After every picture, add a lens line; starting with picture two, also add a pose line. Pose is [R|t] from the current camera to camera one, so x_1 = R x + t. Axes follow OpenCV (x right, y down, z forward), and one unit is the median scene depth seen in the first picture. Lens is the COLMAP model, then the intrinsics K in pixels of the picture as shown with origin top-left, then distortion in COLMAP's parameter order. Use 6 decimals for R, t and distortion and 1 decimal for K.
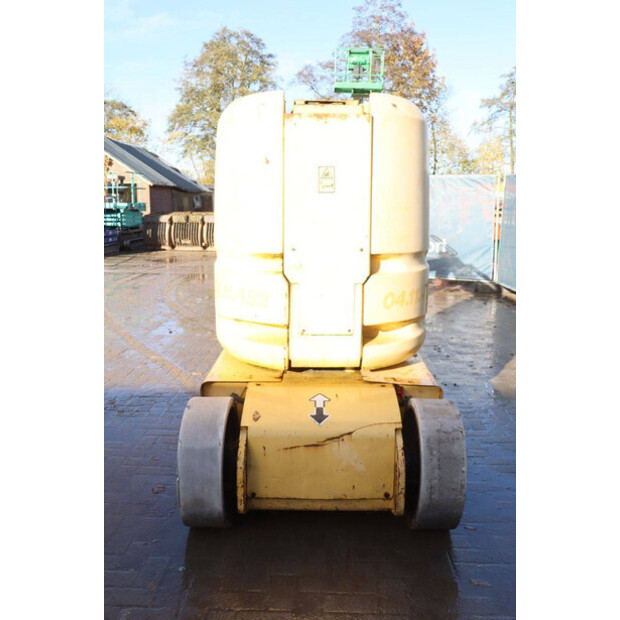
lens RADIAL K [[647.1, 0, 309.9], [0, 647.1, 312.2], [0, 0, 1]] dist [-0.059720, 0.000000]
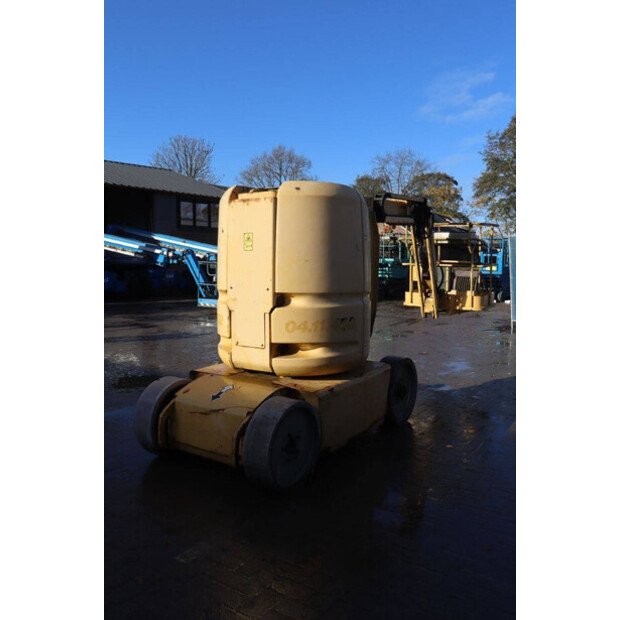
lens RADIAL K [[607.9, 0, 310.1], [0, 607.9, 309.3], [0, 0, 1]] dist [-0.134531, -0.007155]
pose [[0.818368, 0.044479, -0.572971, 0.867273], [-0.093723, 0.993982, -0.056701, 0.014667], [0.567001, 0.100103, 0.817612, -0.046670]]
